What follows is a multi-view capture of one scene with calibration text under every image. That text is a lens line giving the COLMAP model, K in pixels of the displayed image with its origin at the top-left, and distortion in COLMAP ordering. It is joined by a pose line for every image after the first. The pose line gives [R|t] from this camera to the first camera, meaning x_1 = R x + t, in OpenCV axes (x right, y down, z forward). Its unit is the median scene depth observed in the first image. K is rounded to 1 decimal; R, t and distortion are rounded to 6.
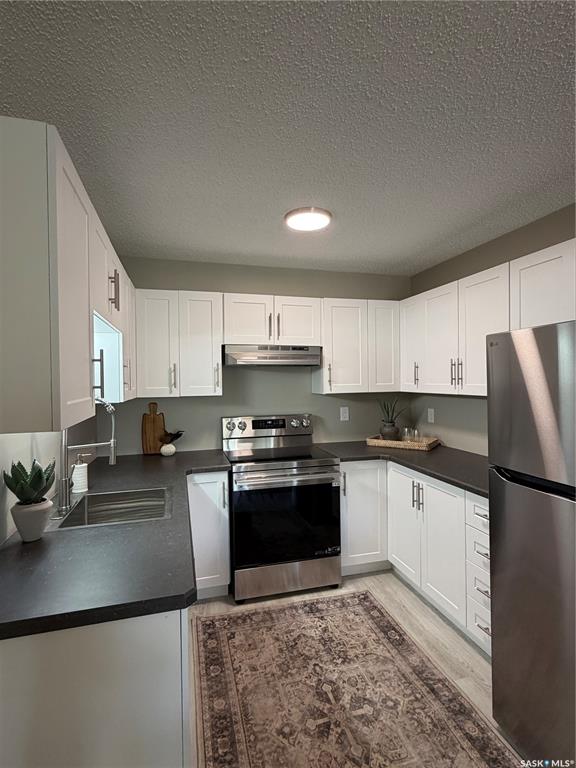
lens RADIAL K [[388.6, 0, 288.6], [0, 388.6, 384.8], [0, 0, 1]] dist [-0.000581, 0.000072]
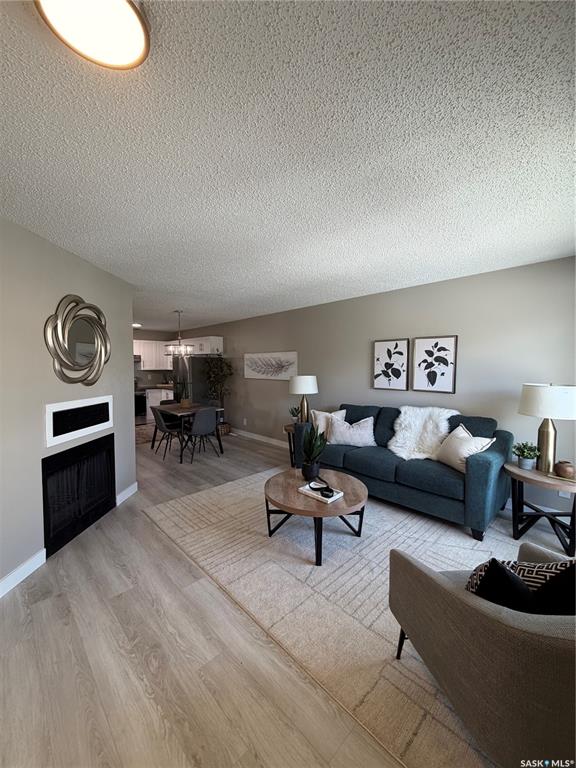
lens RADIAL K [[306.3, 0, 287.2], [0, 306.3, 381.9], [0, 0, 1]] dist [0.001068, -0.000110]
pose [[0.881299, -0.010084, 0.472452, -0.055109], [-0.006479, 0.999421, 0.033416, 0.034090], [-0.472515, -0.032510, 0.880723, -2.166188]]
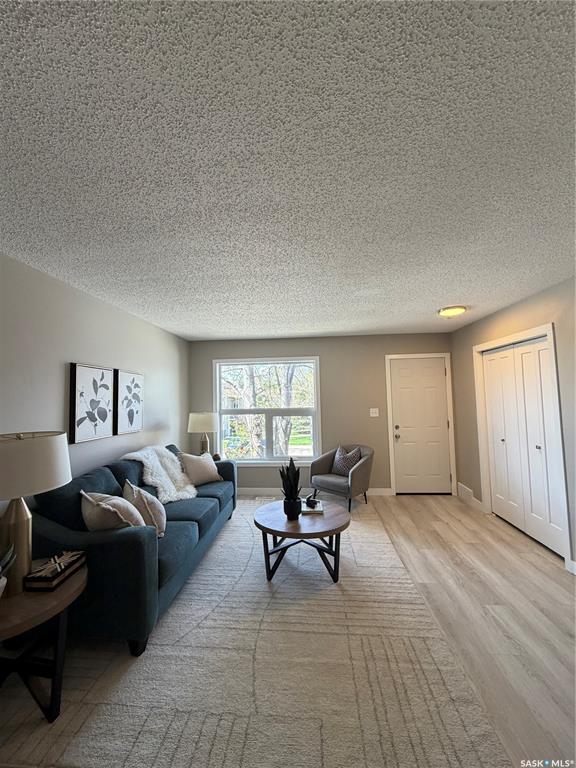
lens RADIAL K [[306.3, 0, 287.1], [0, 306.3, 383.8], [0, 0, 1]] dist [0.001068, -0.000110]
pose [[-0.939167, 0.050105, 0.339788, 0.156516], [0.037087, 0.998312, -0.044702, 0.003255], [-0.341454, -0.029380, -0.939439, -0.309229]]
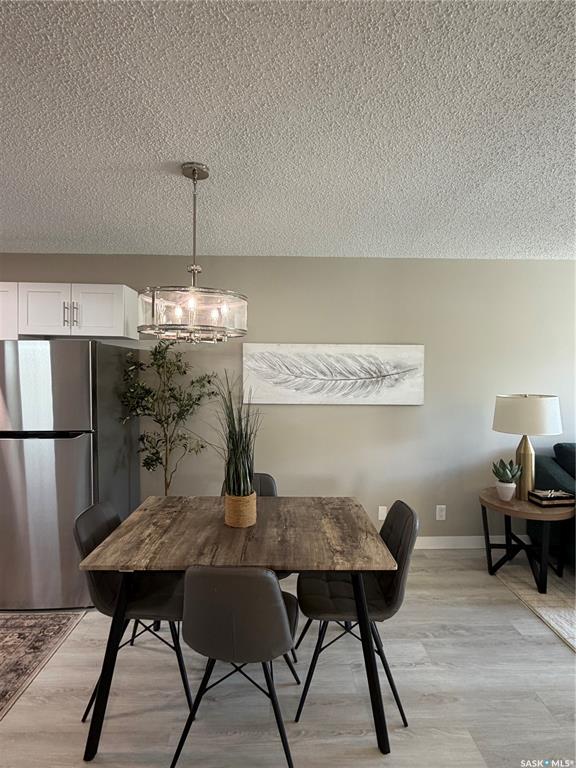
lens RADIAL K [[388.6, 0, 287.1], [0, 388.6, 382.8], [0, 0, 1]] dist [-0.000581, 0.000072]
pose [[0.245344, -0.007031, 0.969411, -0.362990], [0.001749, 0.999975, 0.006810, 0.012522], [-0.969434, 0.000025, 0.245350, -0.308906]]
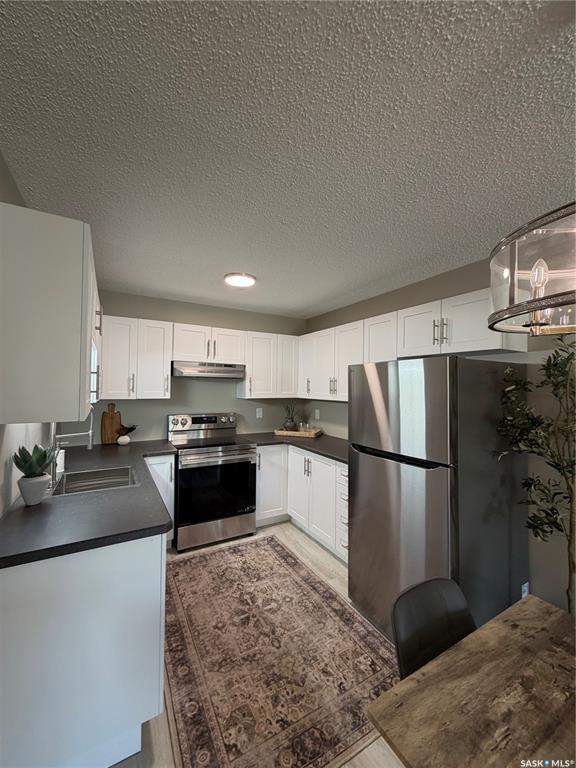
lens RADIAL K [[306.3, 0, 287.7], [0, 306.3, 382.5], [0, 0, 1]] dist [0.001068, -0.000110]
pose [[0.969314, 0.027852, 0.244242, -0.041860], [-0.020801, 0.999290, -0.031402, -0.003929], [-0.244943, 0.025358, 0.969206, -0.139957]]
